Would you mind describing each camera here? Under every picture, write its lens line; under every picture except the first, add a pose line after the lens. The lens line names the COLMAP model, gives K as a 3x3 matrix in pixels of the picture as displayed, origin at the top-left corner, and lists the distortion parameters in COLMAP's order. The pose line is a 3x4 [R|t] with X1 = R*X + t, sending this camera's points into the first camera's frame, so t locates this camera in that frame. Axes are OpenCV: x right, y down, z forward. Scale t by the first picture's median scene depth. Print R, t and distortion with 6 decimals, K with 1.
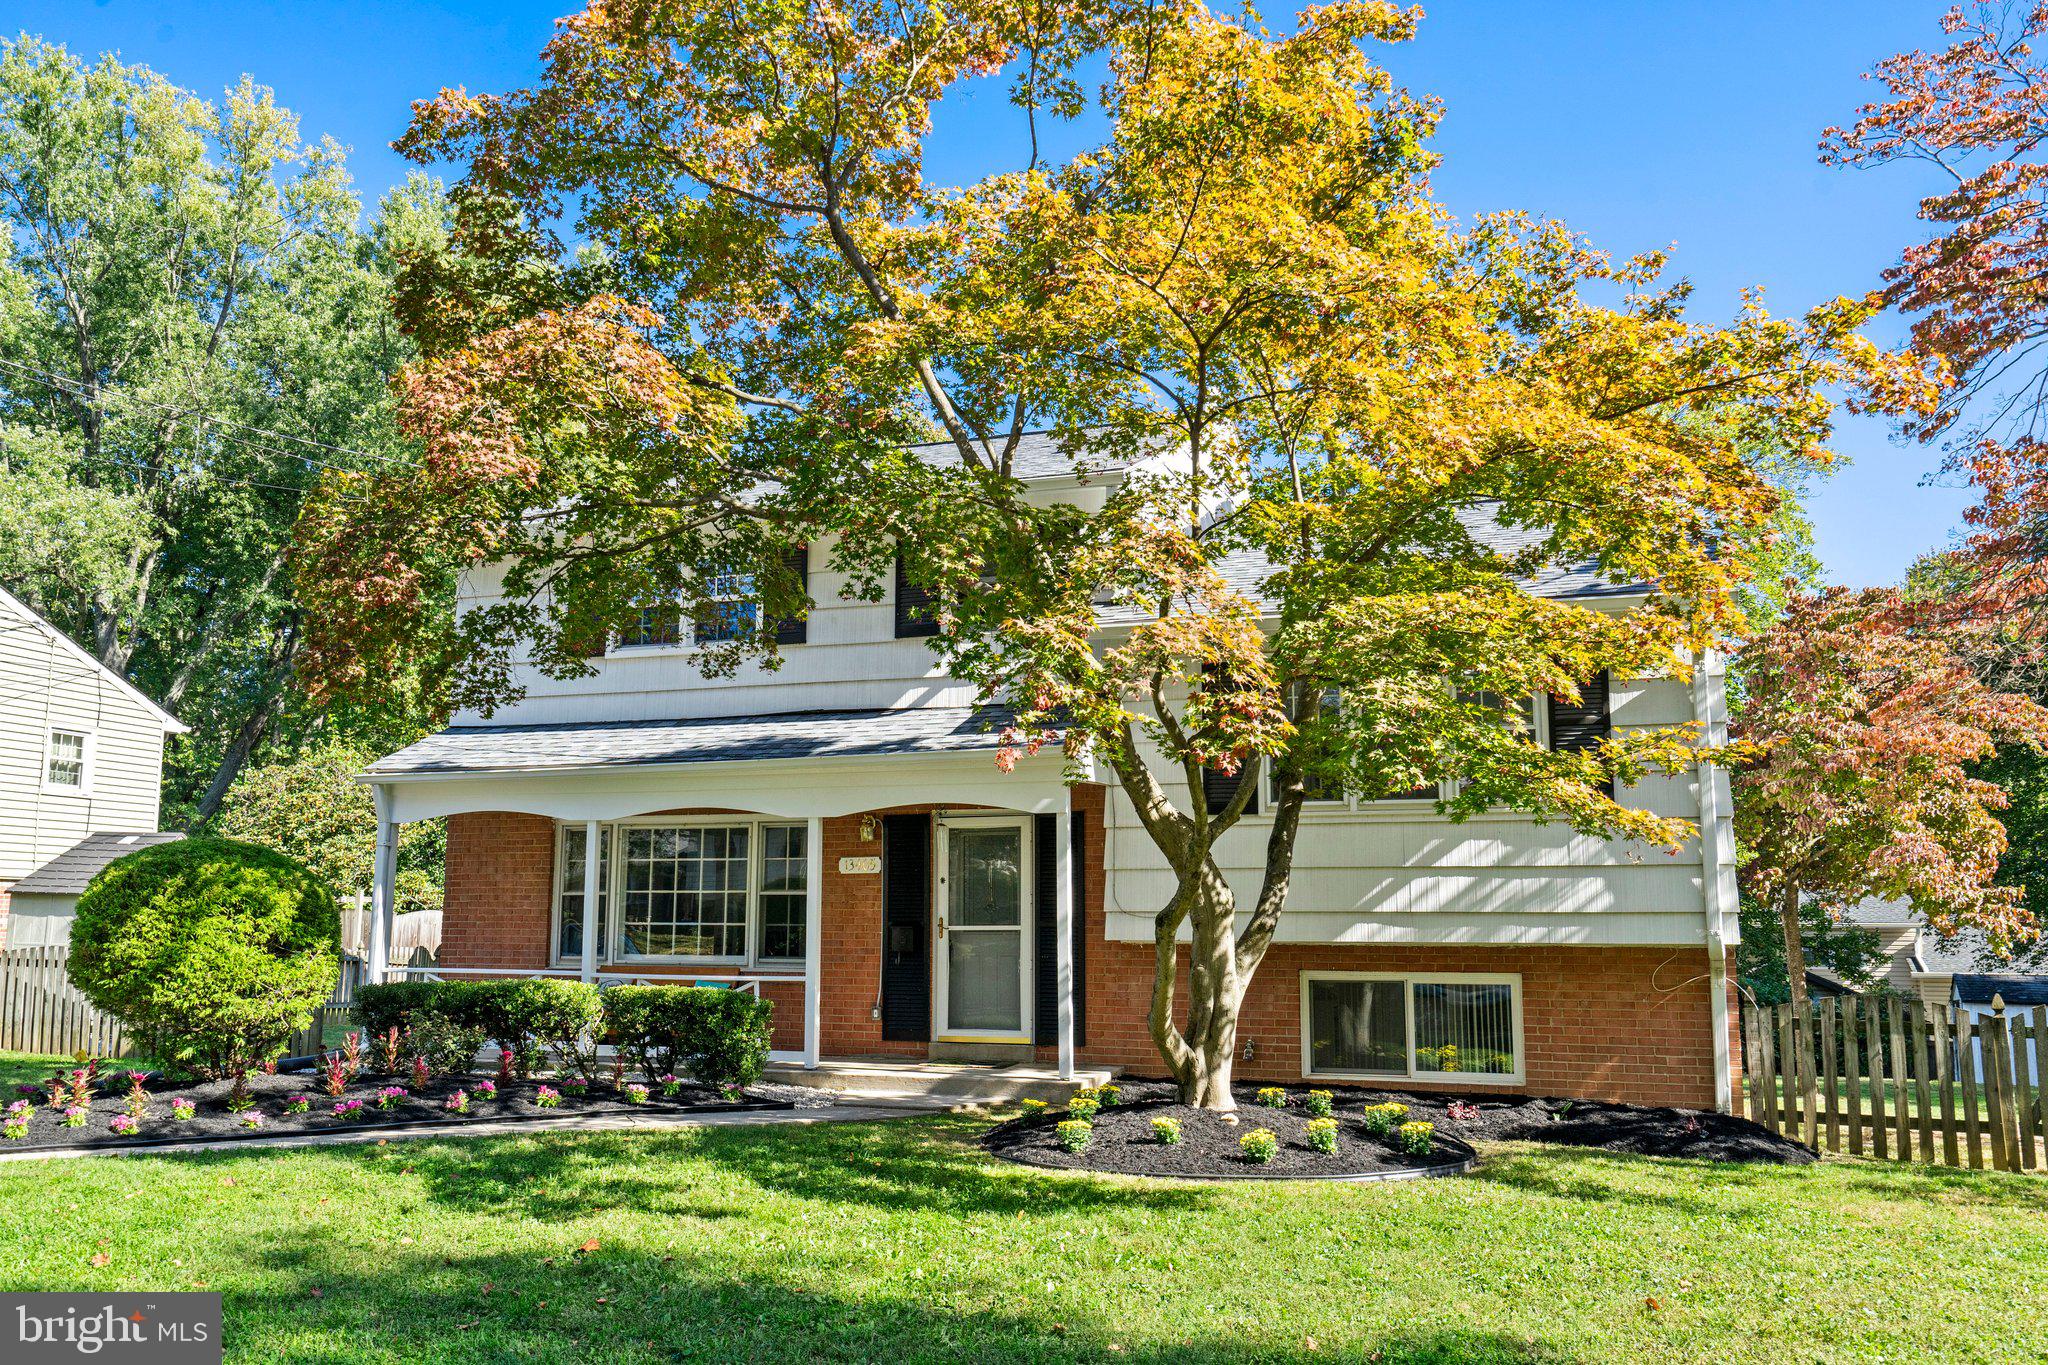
lens RADIAL K [[1703.9, 0, 1027.0], [0, 1703.9, 675.4], [0, 0, 1]] dist [-0.007287, -0.006850]
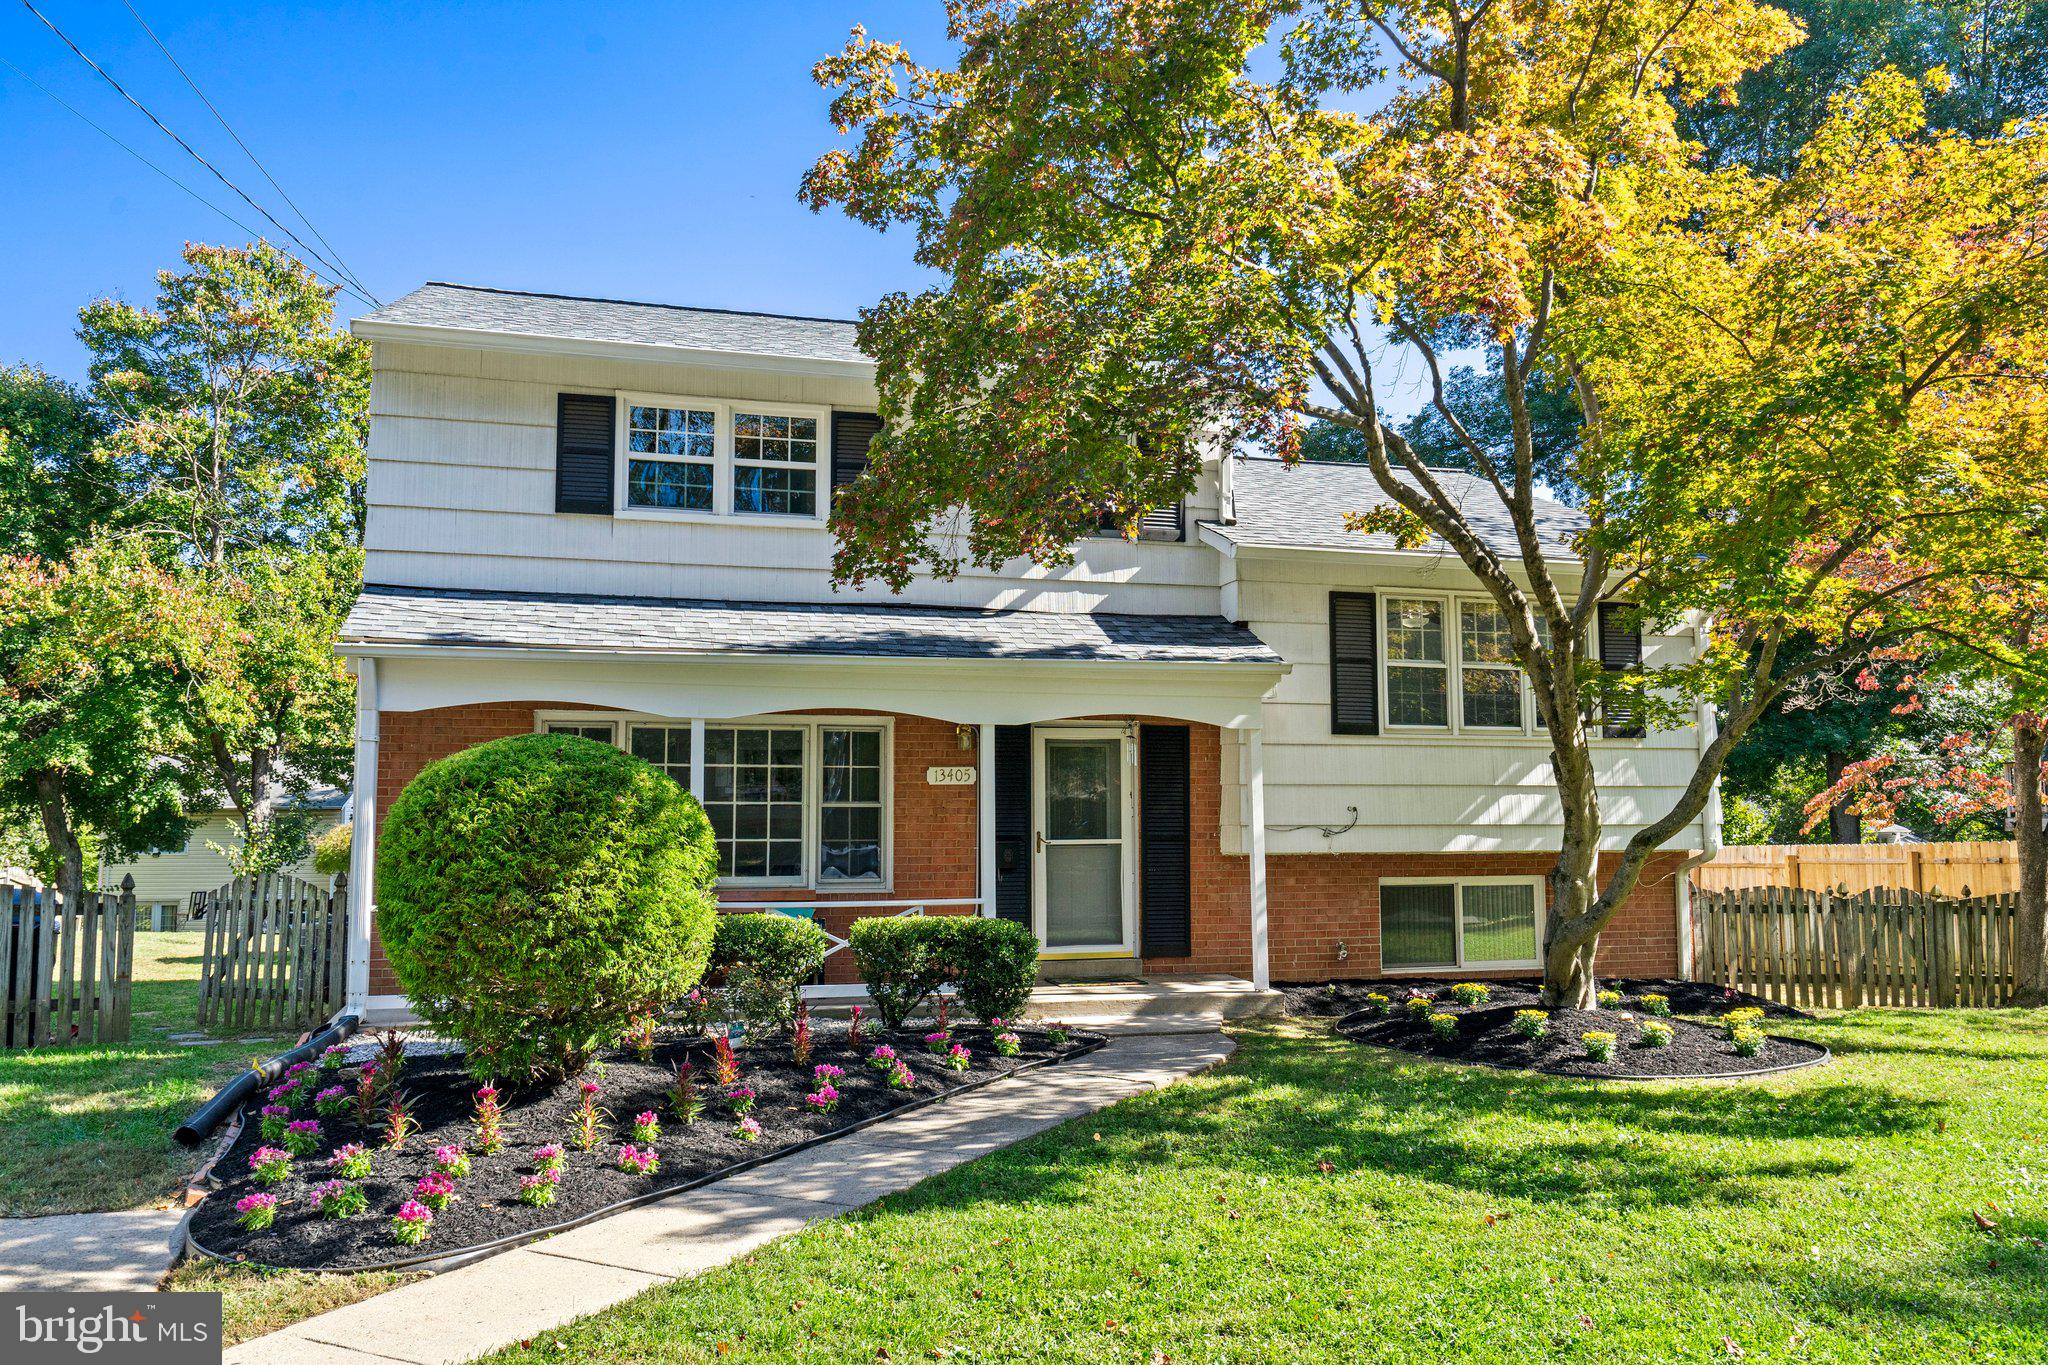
lens RADIAL K [[1506.9, 0, 1023.4], [0, 1506.9, 691.1], [0, 0, 1]] dist [-0.004441, -0.002508]
pose [[0.816828, 0.043714, 0.575223, -0.550092], [-0.080207, 0.996046, 0.038202, 0.032170], [-0.571278, -0.077341, 0.817104, 0.321126]]
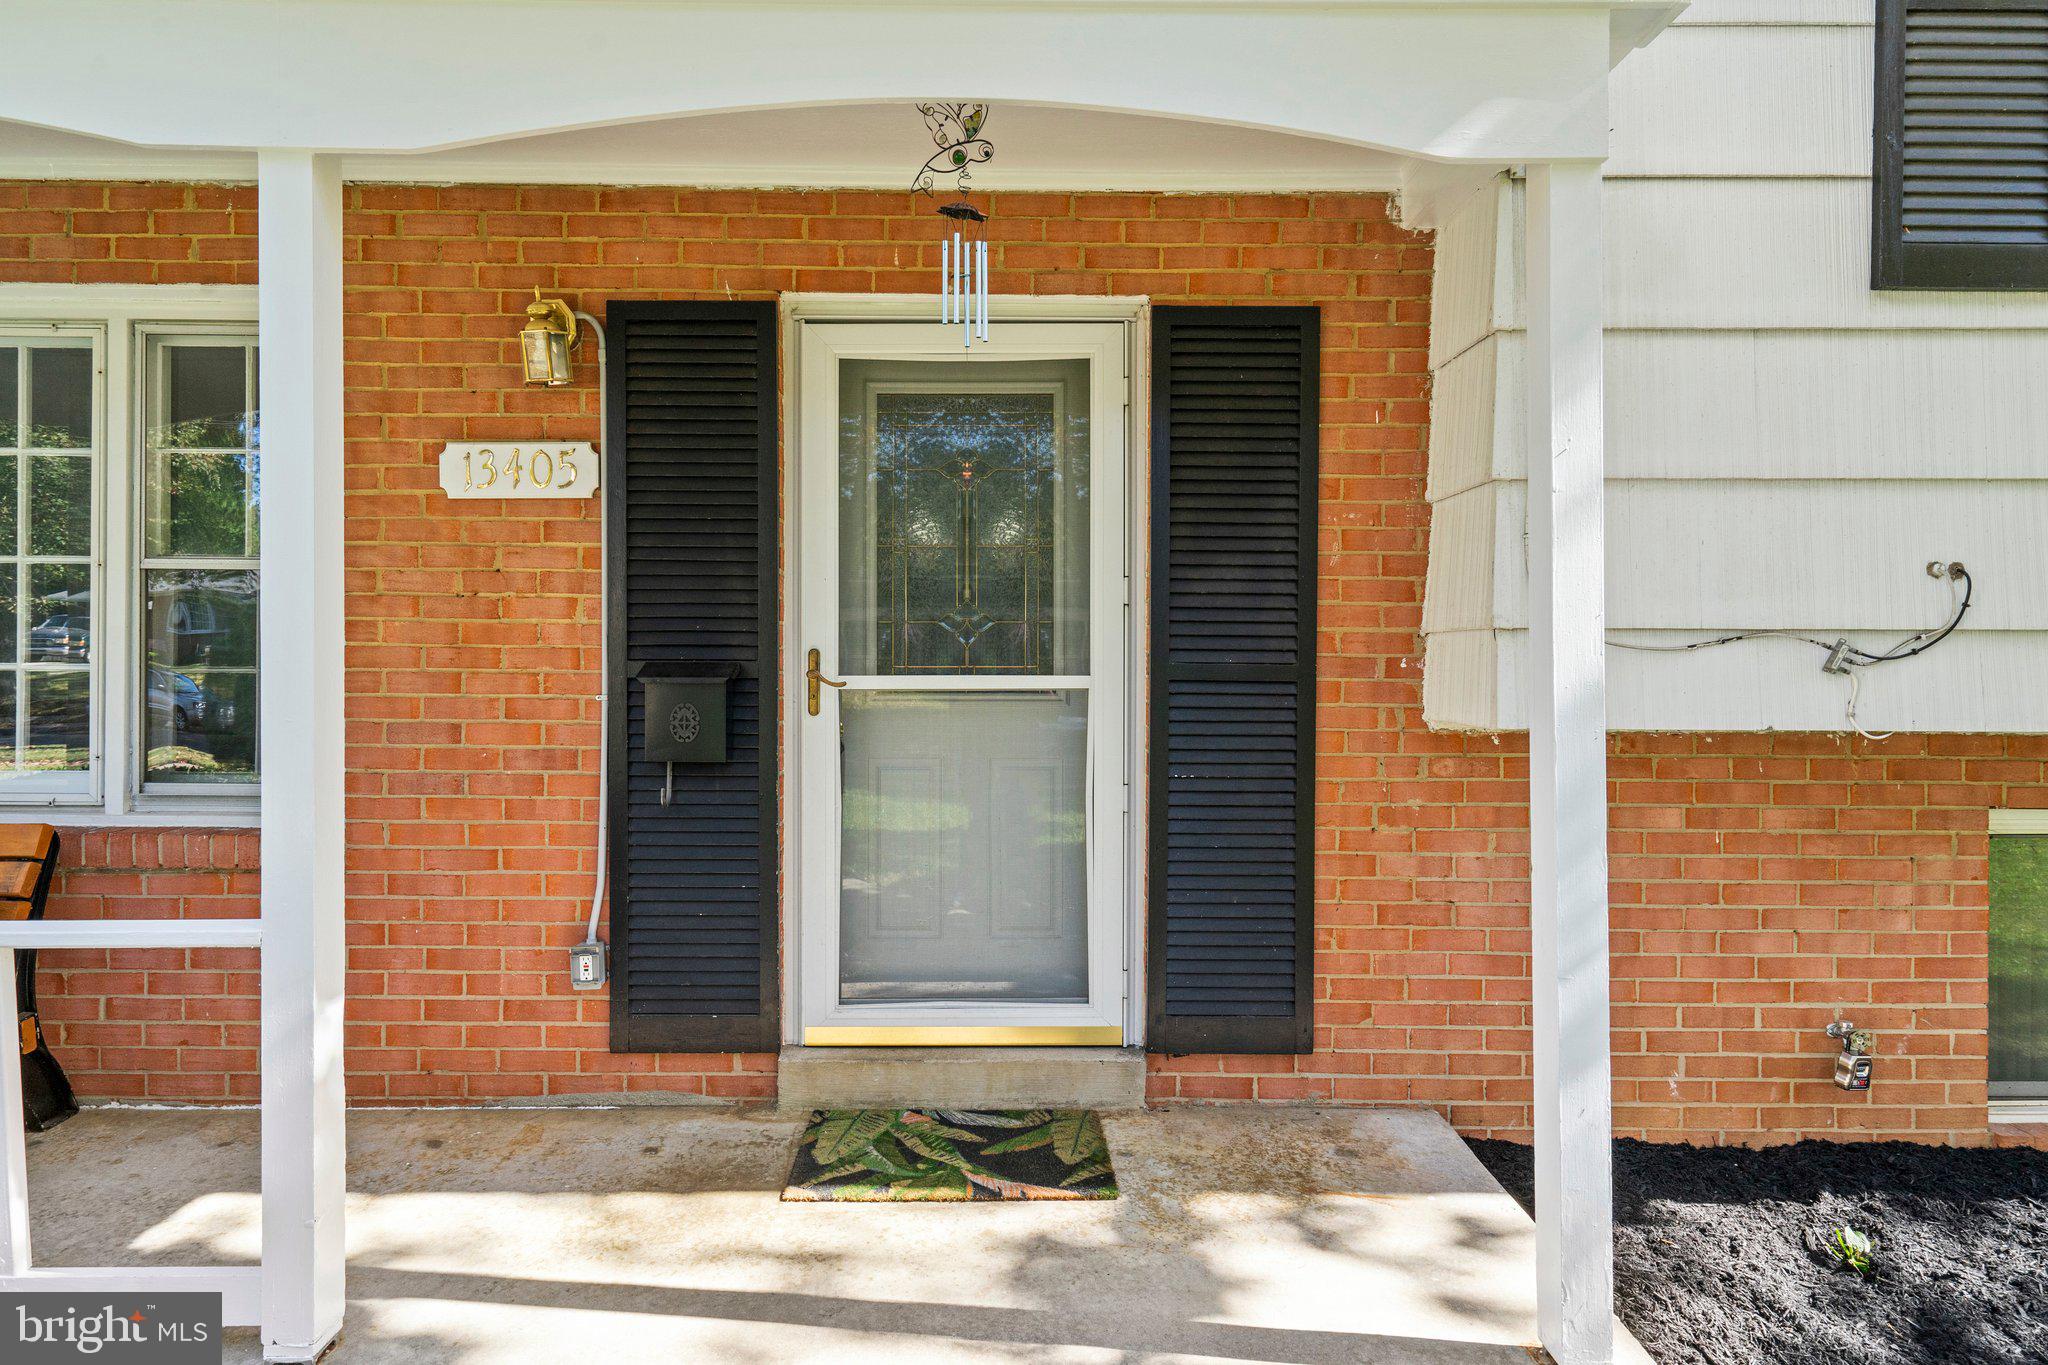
lens RADIAL K [[1155.6, 0, 1020.5], [0, 1155.6, 680.2], [0, 0, 1]] dist [-0.002374, -0.000257]
pose [[0.938519, -0.000206, 0.345227, -0.087512], [-0.052716, 0.988187, 0.143902, 0.116450], [-0.341178, -0.153253, 0.927422, 0.798401]]
